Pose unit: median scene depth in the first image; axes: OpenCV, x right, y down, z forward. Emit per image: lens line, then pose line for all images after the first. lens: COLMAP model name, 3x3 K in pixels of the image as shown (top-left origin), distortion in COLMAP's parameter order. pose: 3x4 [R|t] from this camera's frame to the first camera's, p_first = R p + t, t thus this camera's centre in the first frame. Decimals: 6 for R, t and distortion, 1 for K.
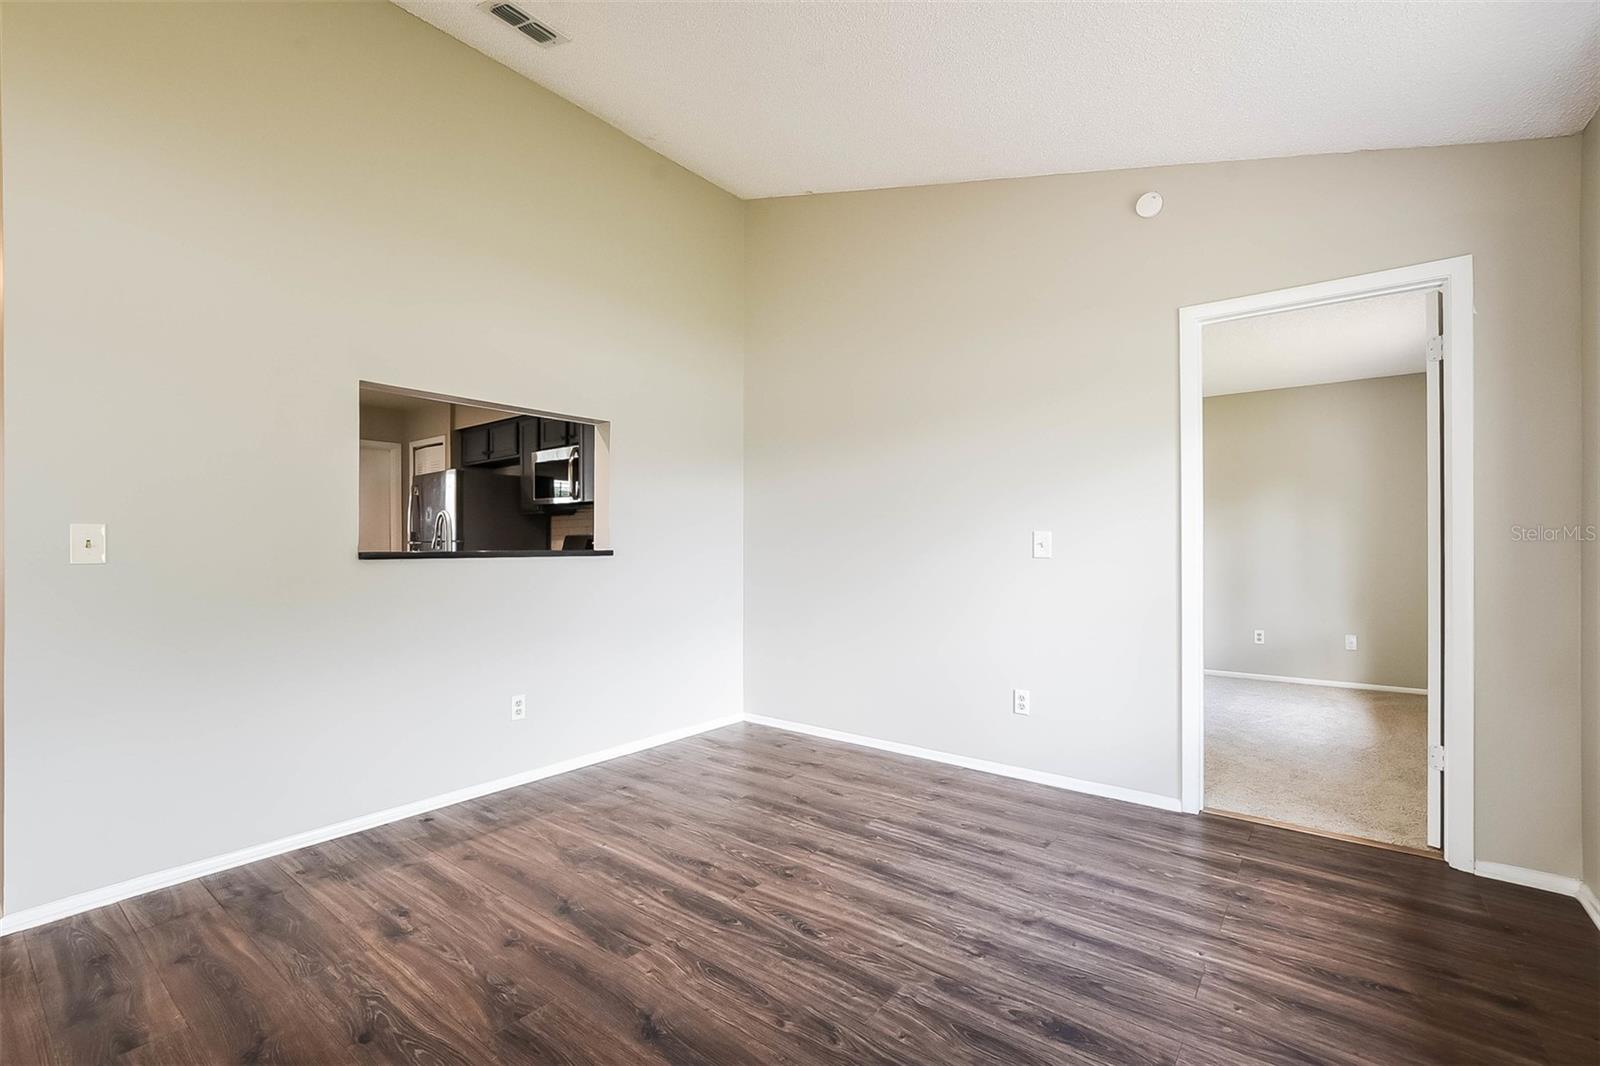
lens RADIAL K [[701.3, 0, 794.6], [0, 701.3, 540.1], [0, 0, 1]] dist [-0.003556, 0.000302]
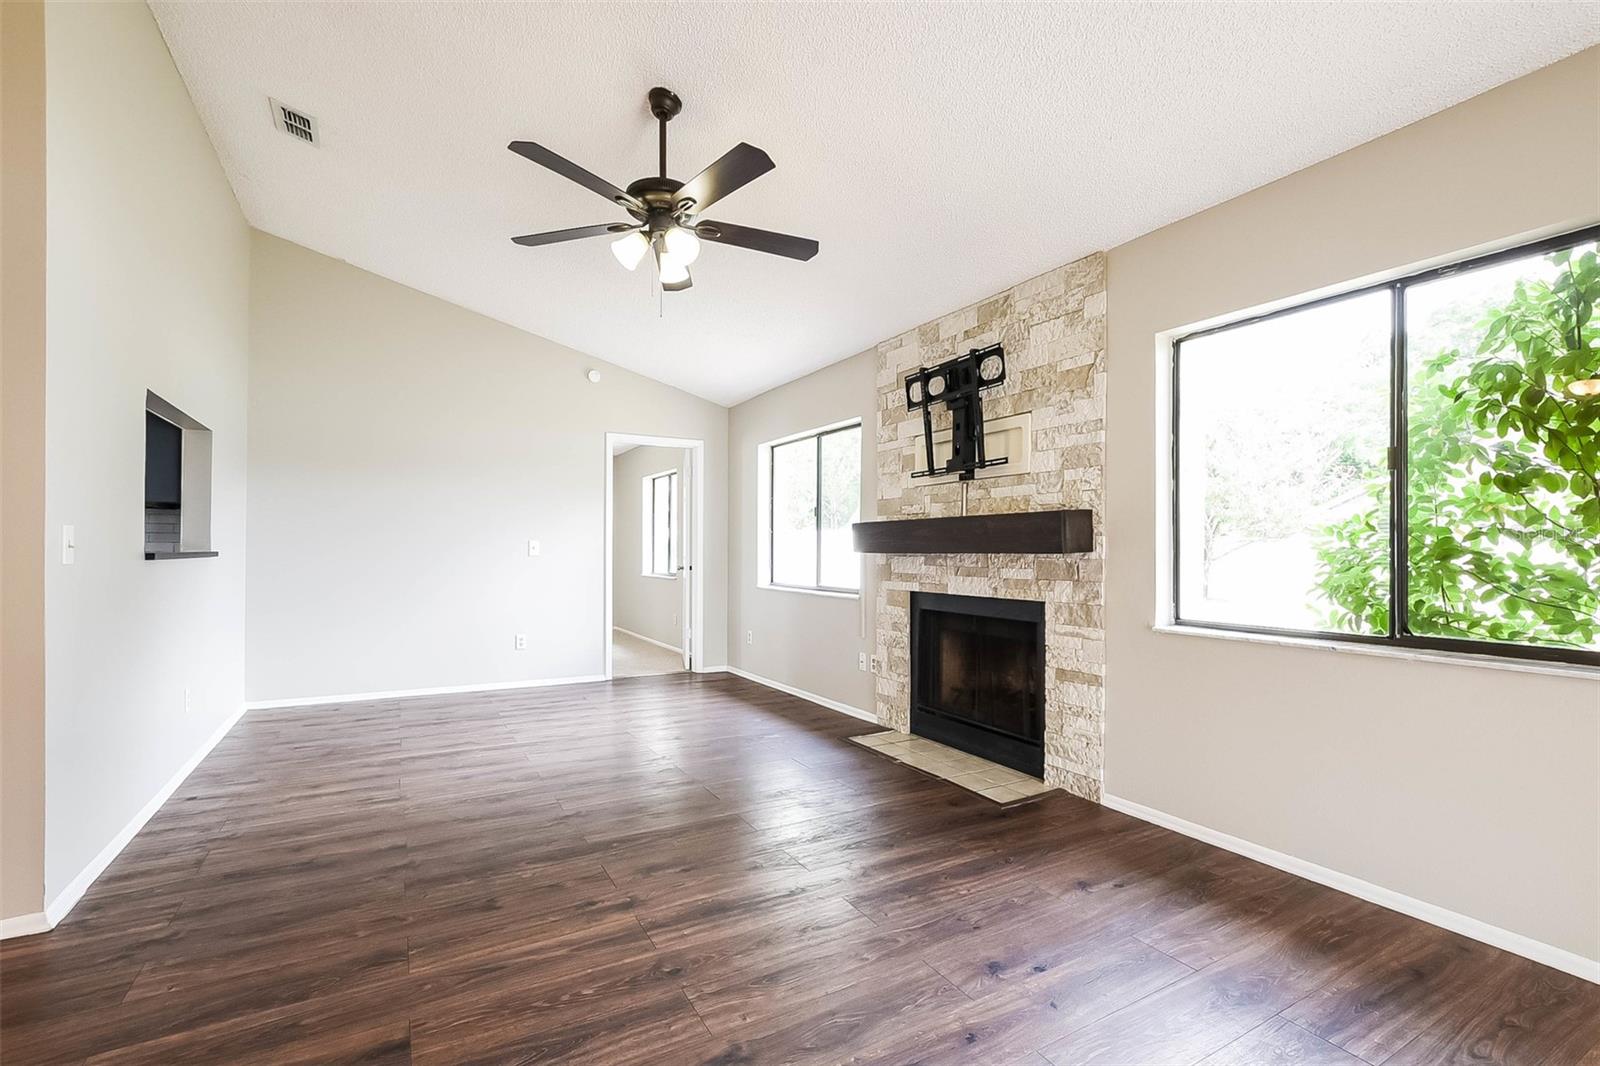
lens RADIAL K [[701.3, 0, 757.4], [0, 701.3, 542.8], [0, 0, 1]] dist [-0.003556, 0.000302]
pose [[0.414023, 0.010996, 0.910200, -1.449361], [-0.012608, 0.999900, -0.006345, -0.004520], [-0.910179, -0.008849, 0.414120, -0.317568]]
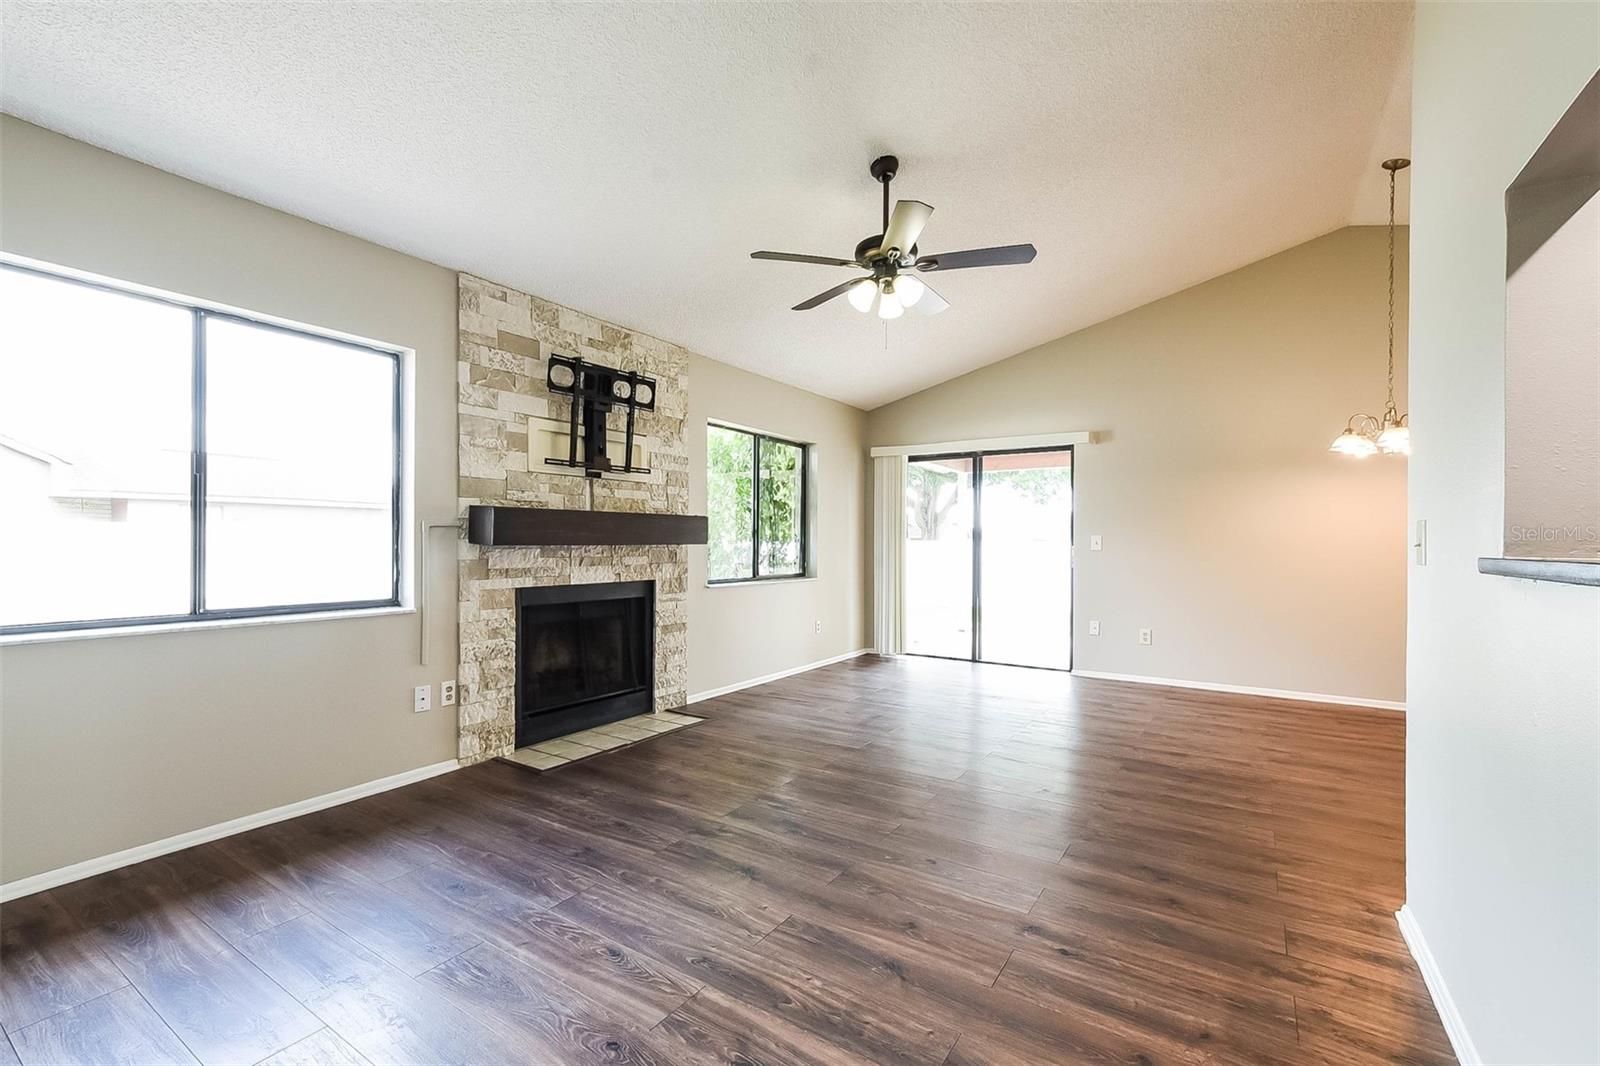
lens RADIAL K [[701.3, 0, 803.8], [0, 701.3, 544.2], [0, 0, 1]] dist [-0.003556, 0.000302]
pose [[-0.996004, -0.003581, -0.089235, -0.131040], [-0.002873, 0.999963, -0.008063, 0.014628], [0.089261, -0.007775, -0.995978, 1.737002]]
